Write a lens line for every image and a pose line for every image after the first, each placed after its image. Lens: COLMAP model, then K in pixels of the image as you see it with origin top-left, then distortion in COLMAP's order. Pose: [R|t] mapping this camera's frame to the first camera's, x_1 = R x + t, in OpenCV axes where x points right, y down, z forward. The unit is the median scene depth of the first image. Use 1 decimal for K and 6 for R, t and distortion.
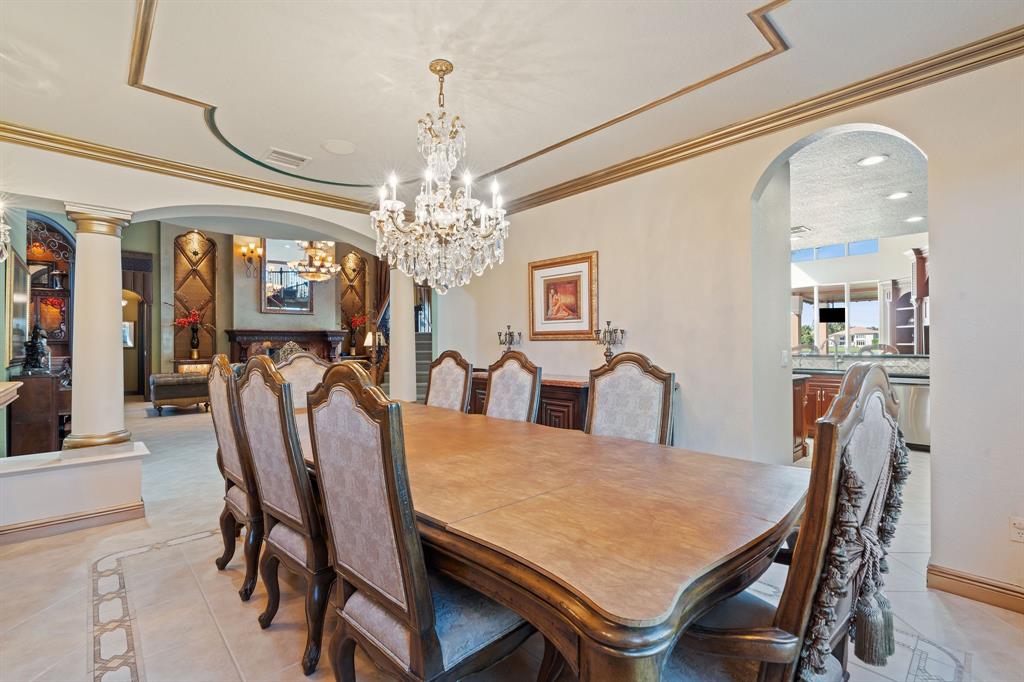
lens RADIAL K [[460.5, 0, 512.0], [0, 460.5, 341.0], [0, 0, 1]] dist [0.000357, 0.000175]
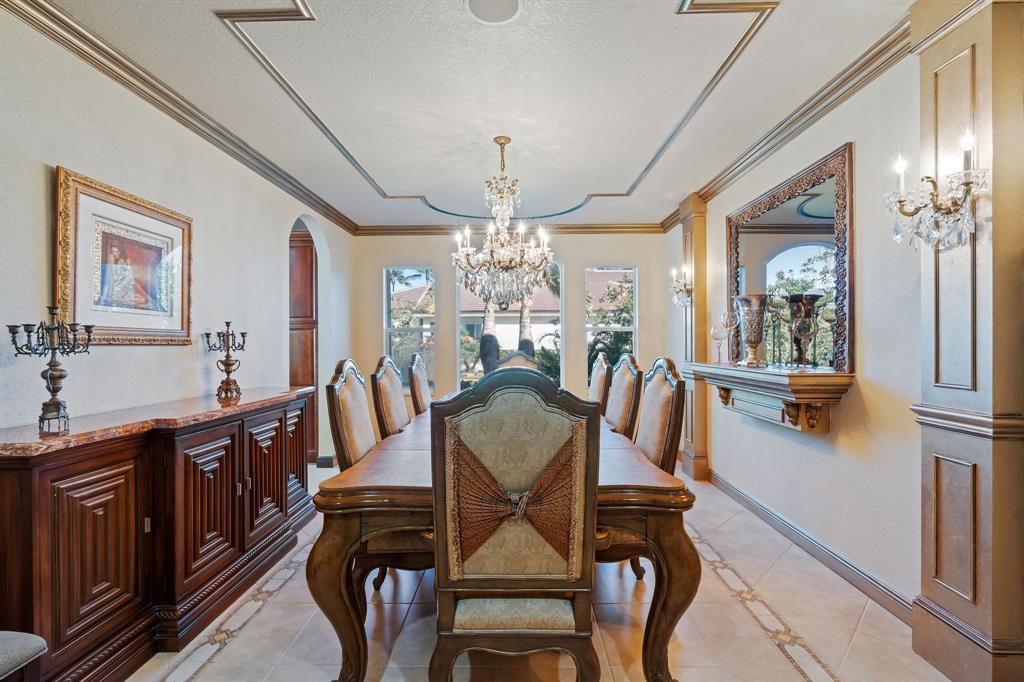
lens RADIAL K [[467.0, 0, 509.5], [0, 467.0, 342.4], [0, 0, 1]] dist [-0.000024, 0.000304]
pose [[-0.722672, 0.009720, 0.691123, -0.674202], [0.006441, 0.999952, -0.007328, 0.002965], [-0.691161, -0.000844, -0.722700, 1.205790]]
